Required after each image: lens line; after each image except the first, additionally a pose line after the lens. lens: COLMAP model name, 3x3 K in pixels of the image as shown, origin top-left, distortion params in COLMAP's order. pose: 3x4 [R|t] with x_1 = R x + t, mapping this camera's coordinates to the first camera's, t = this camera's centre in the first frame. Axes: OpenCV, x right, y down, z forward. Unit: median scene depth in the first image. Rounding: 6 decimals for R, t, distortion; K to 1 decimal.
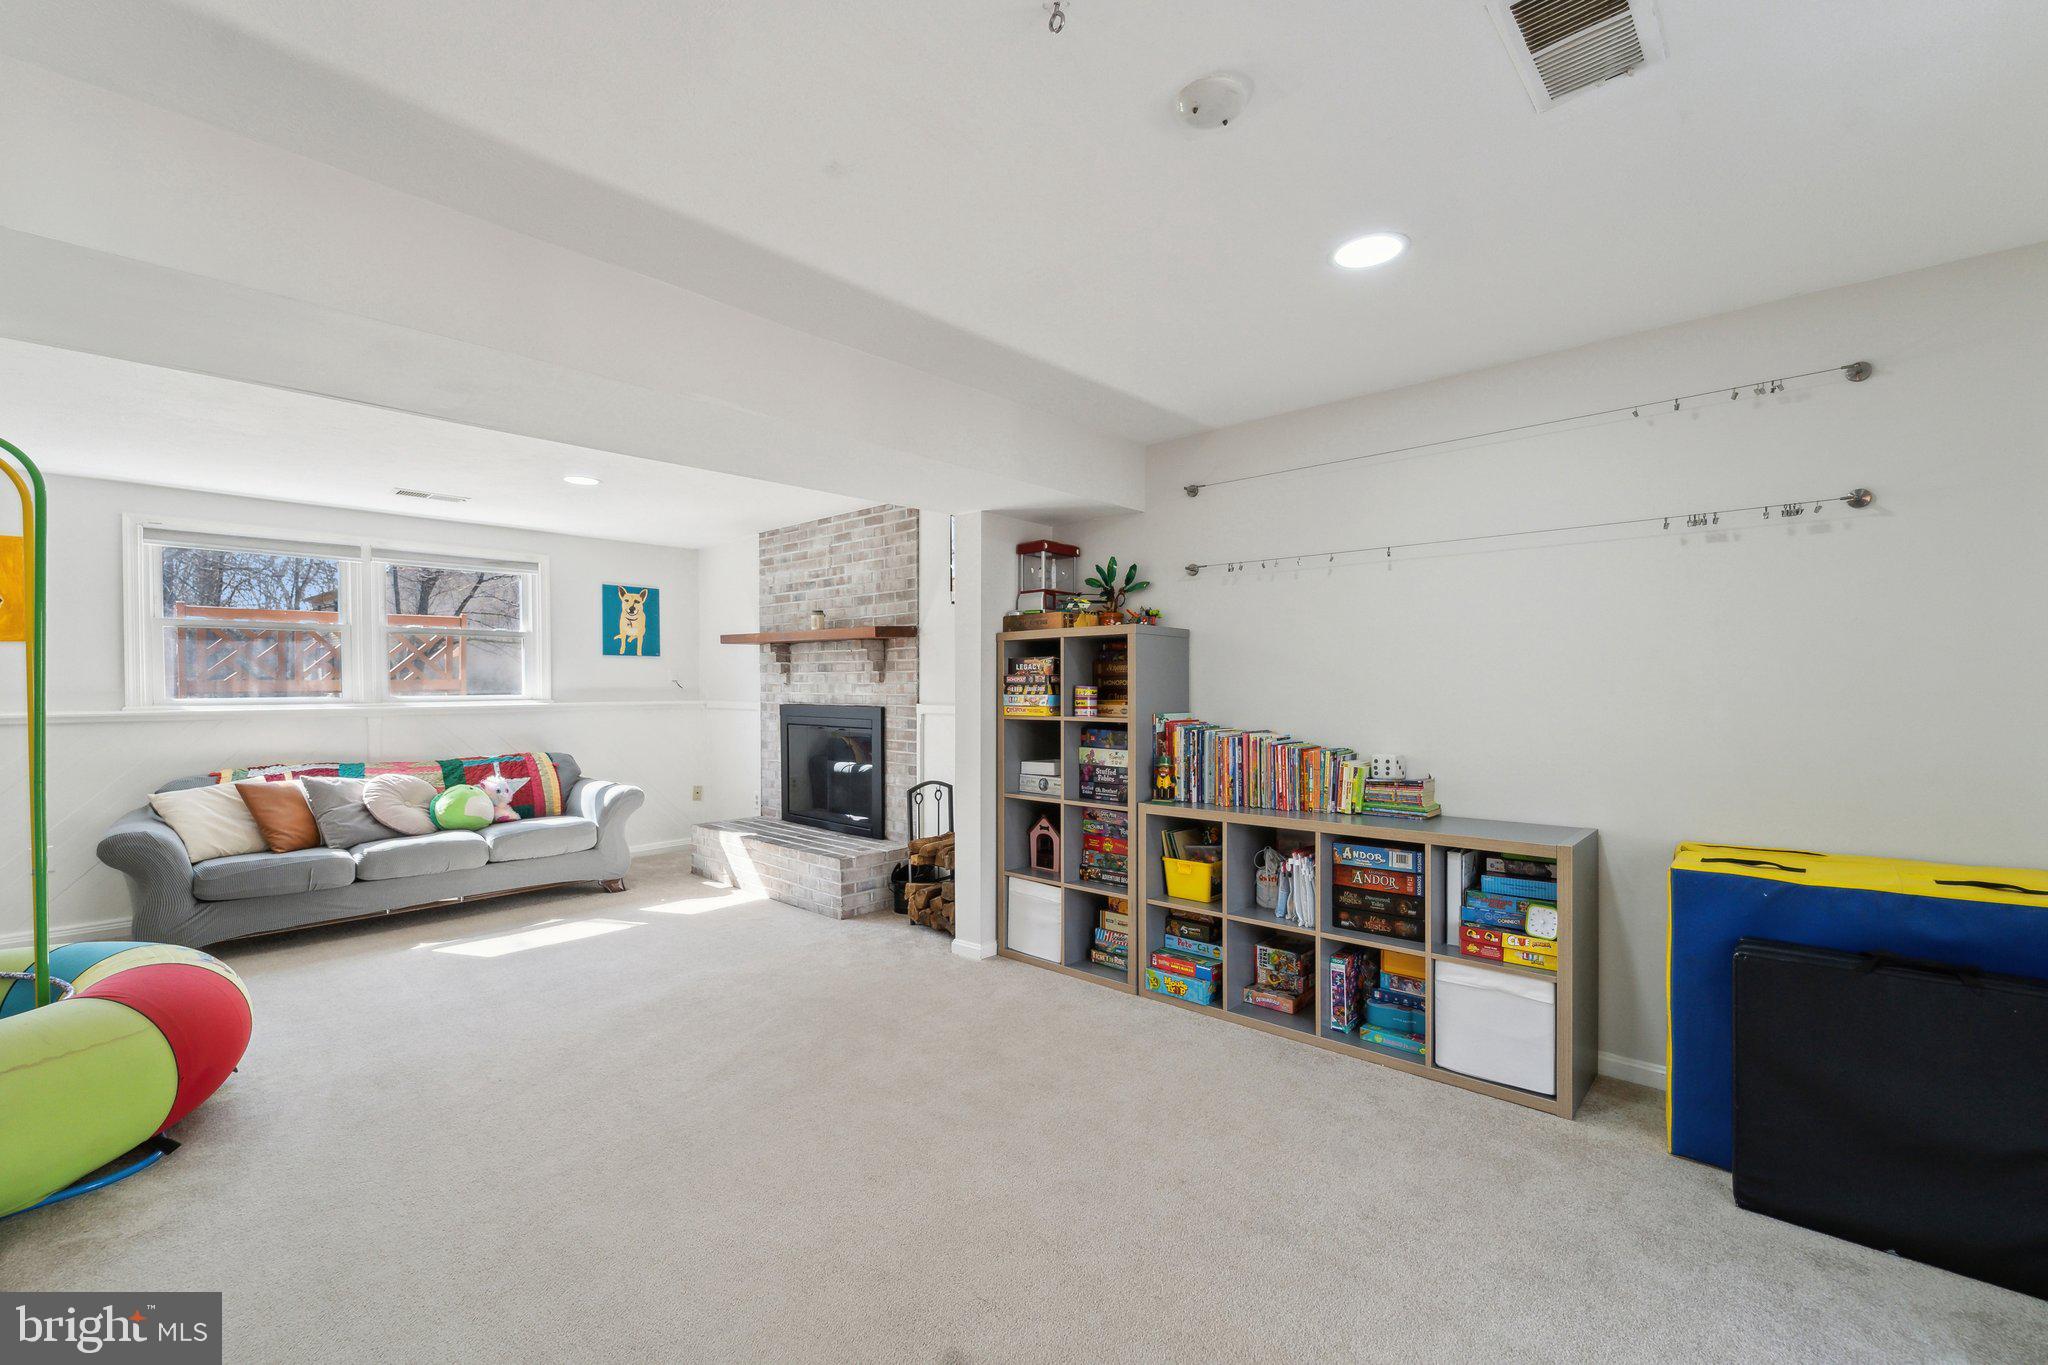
lens RADIAL K [[851.6, 0, 1042.9], [0, 851.6, 702.6], [0, 0, 1]] dist [0.000817, -0.001685]
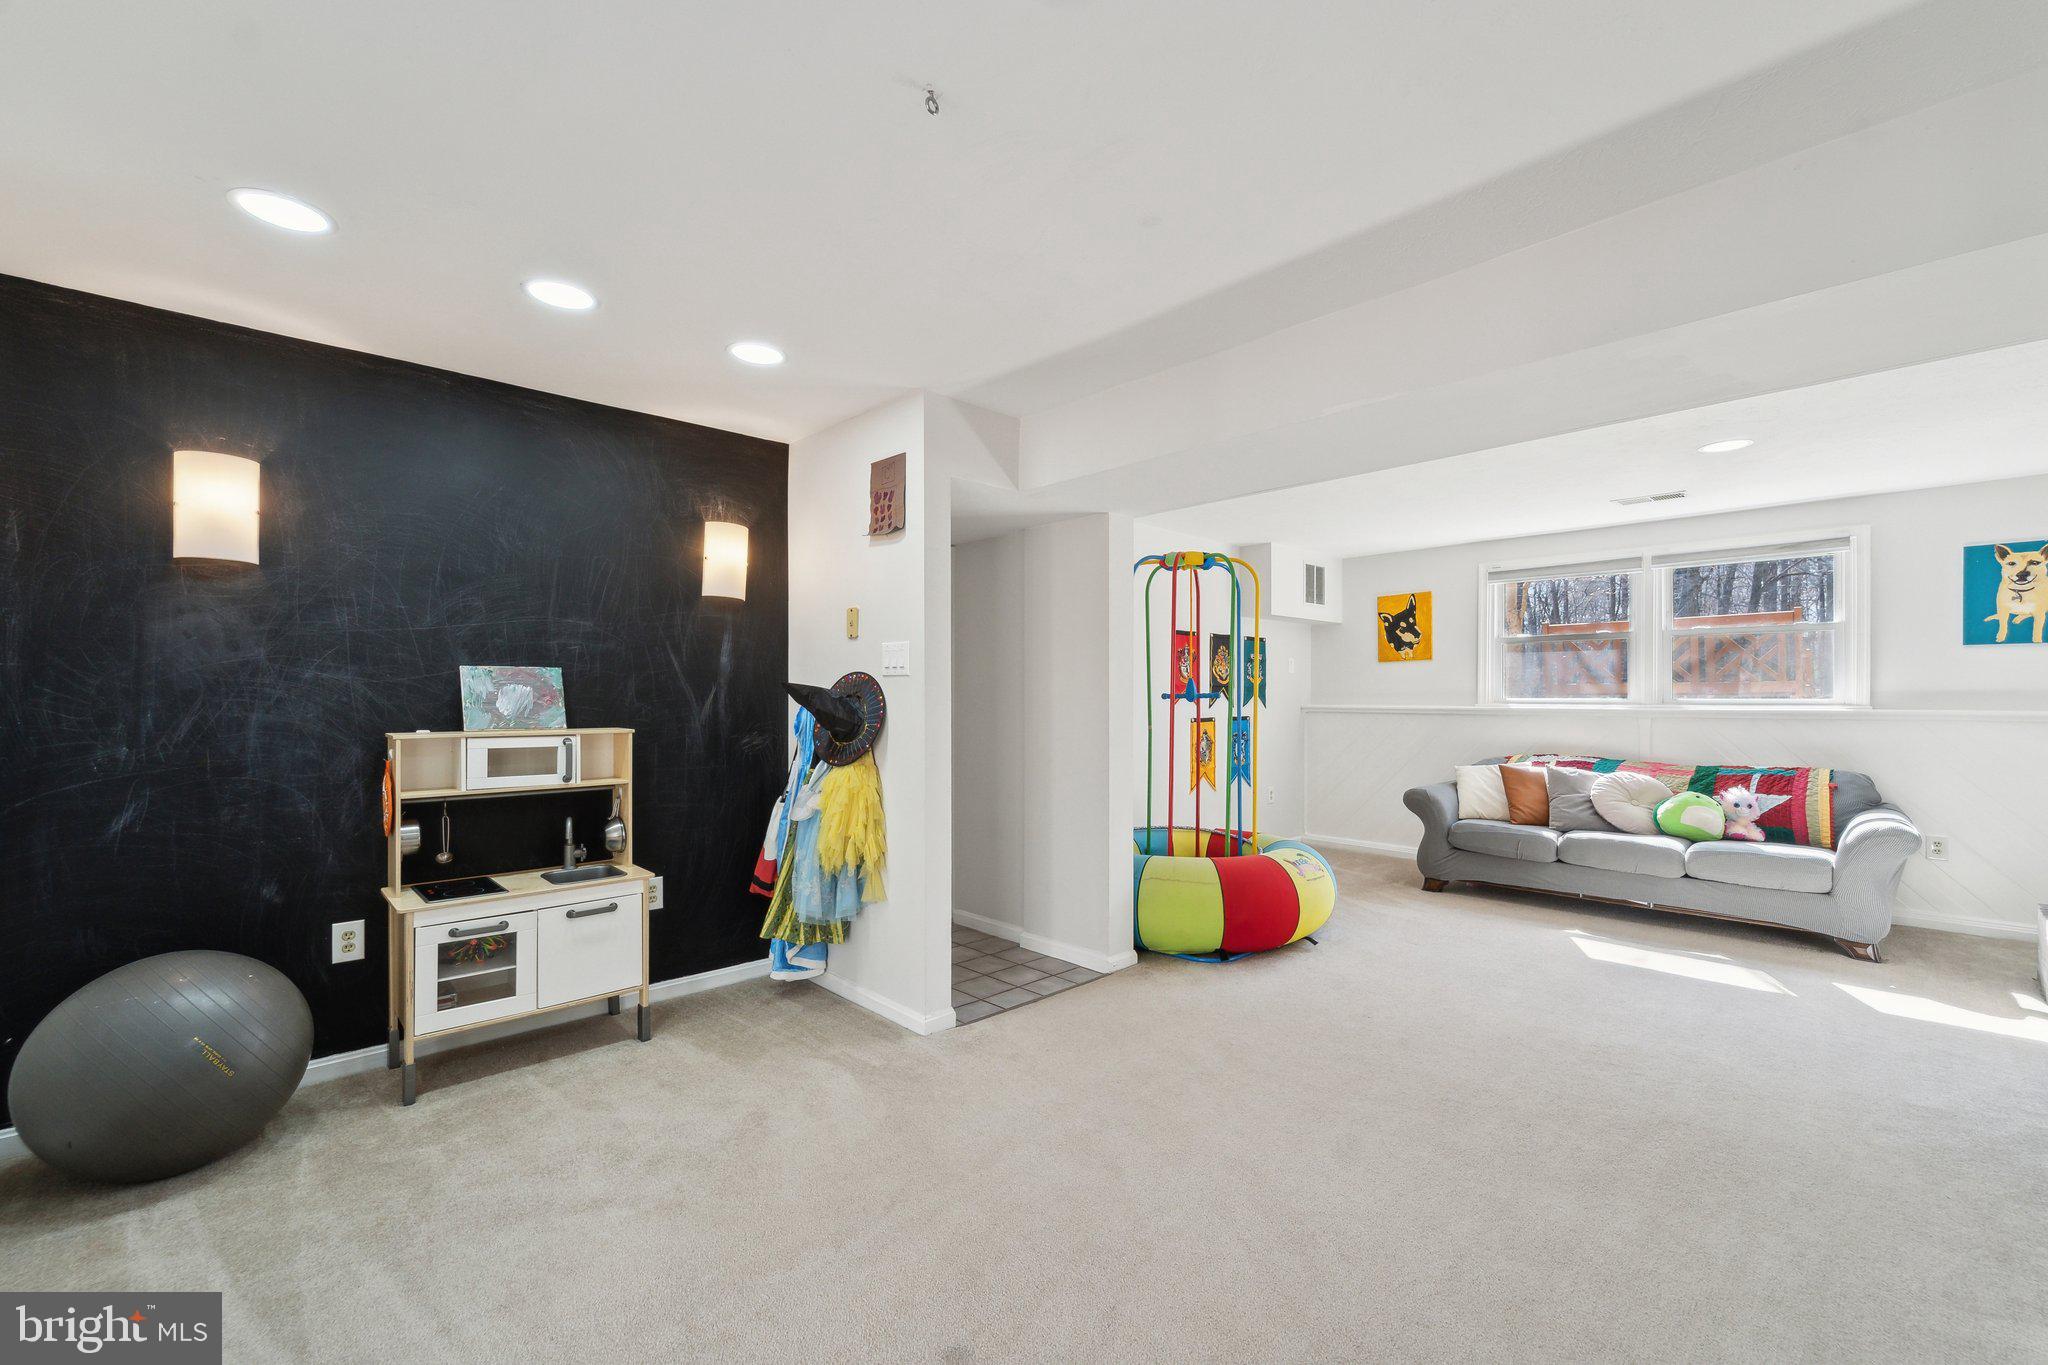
lens RADIAL K [[851.6, 0, 1036.1], [0, 851.6, 696.2], [0, 0, 1]] dist [0.000817, -0.001685]
pose [[-0.062497, 0.006274, -0.998025, 0.307524], [-0.020165, 0.999768, 0.007548, -0.002558], [0.997841, 0.020597, -0.062356, 0.319454]]
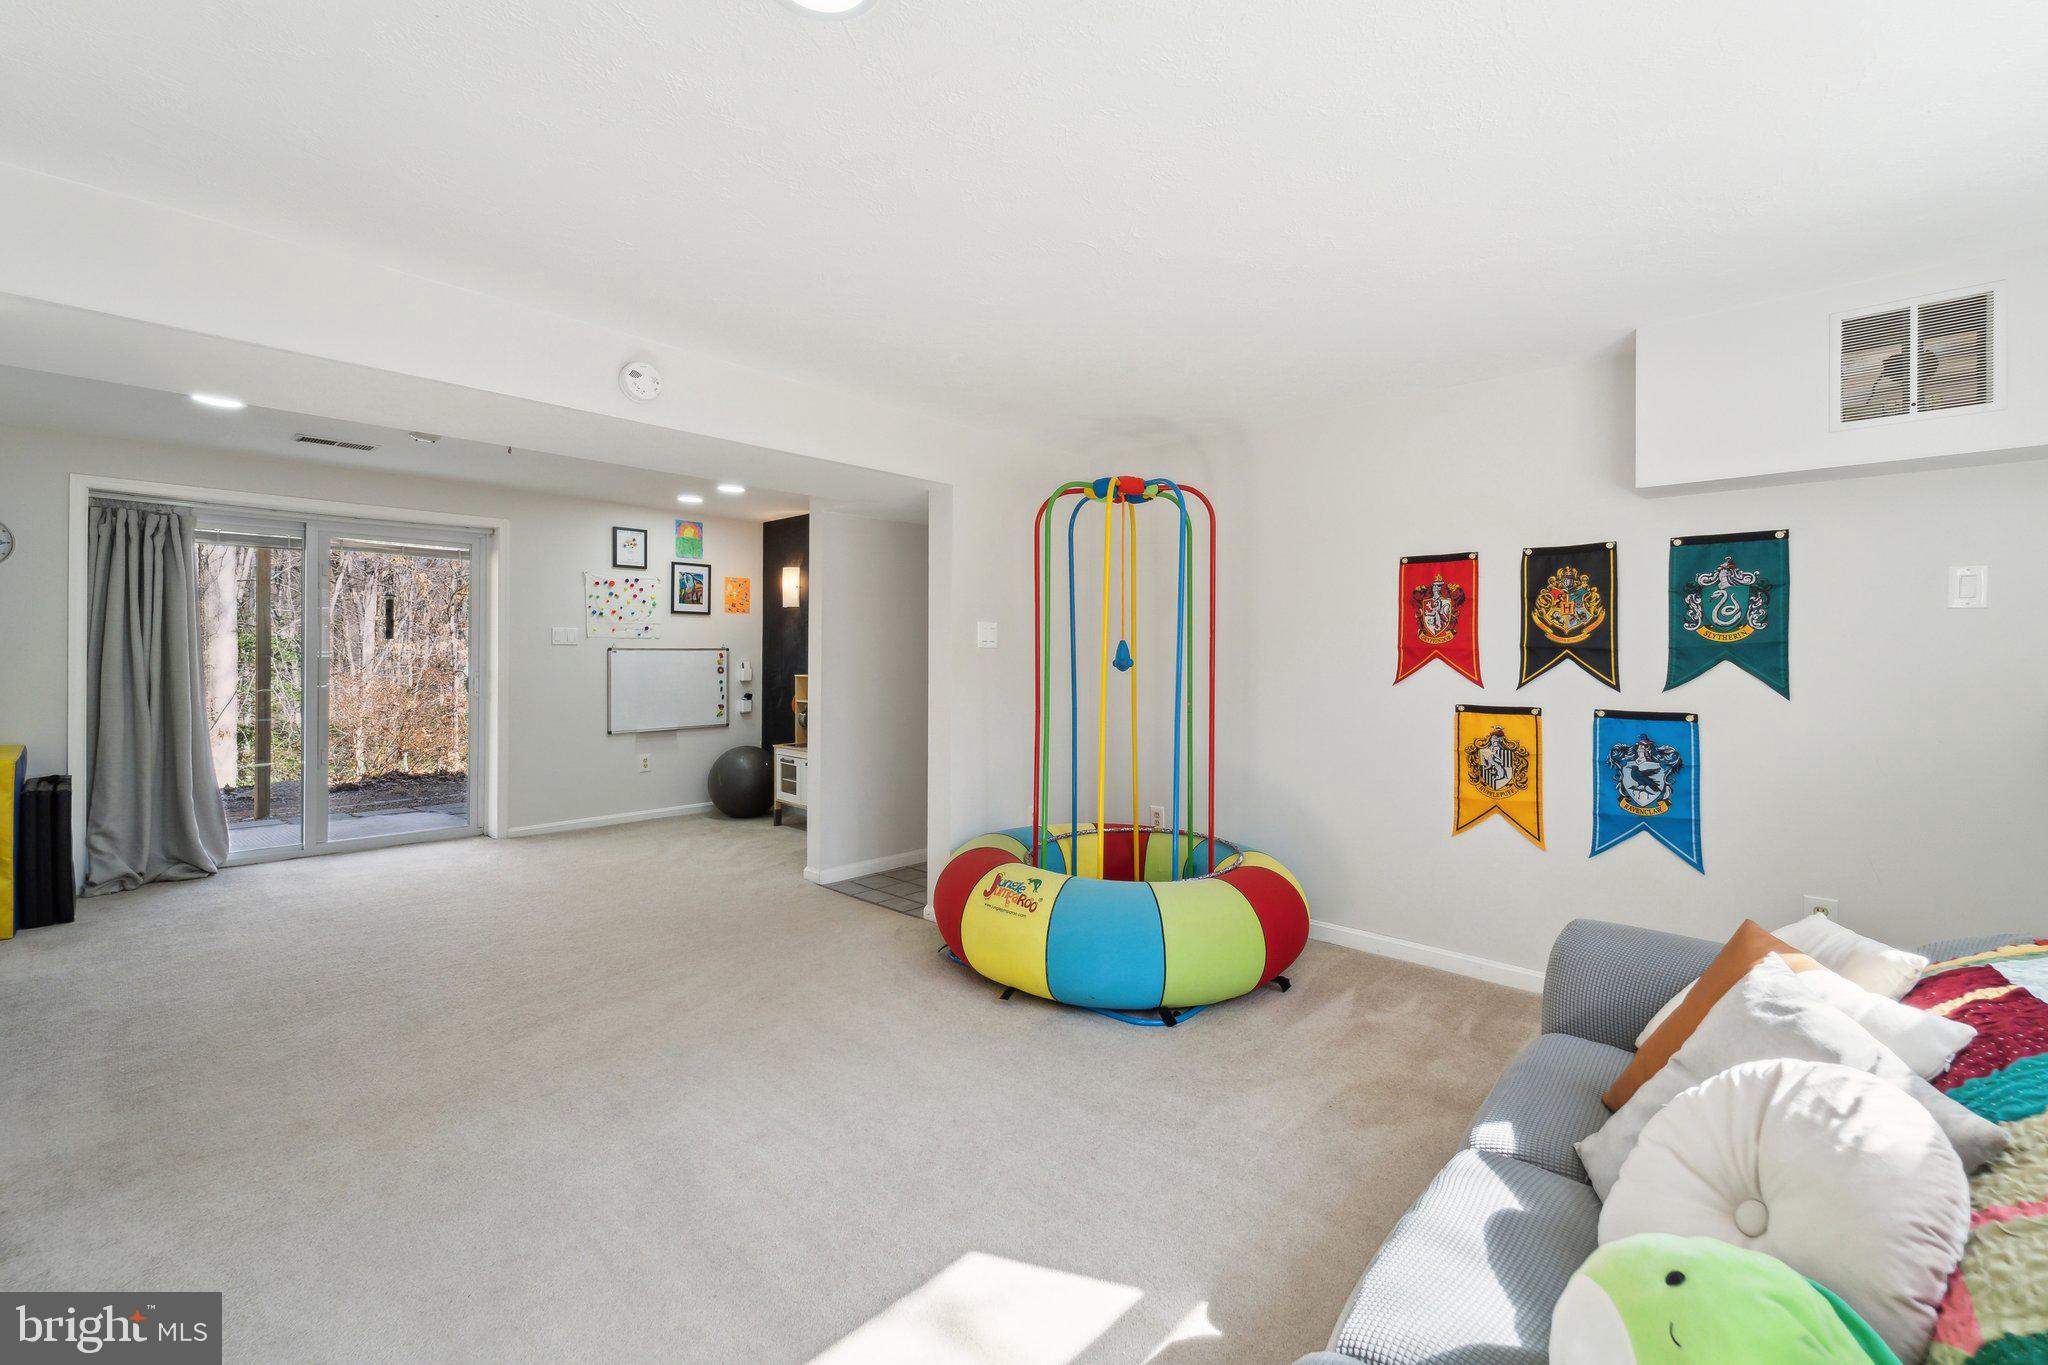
lens RADIAL K [[851.6, 0, 1015.0], [0, 851.6, 661.2], [0, 0, 1]] dist [0.000817, -0.001685]
pose [[-0.999875, -0.001037, 0.015791, -0.536797], [-0.000633, 0.999674, 0.025516, -0.018373], [-0.015813, 0.025503, -0.999550, 1.138270]]
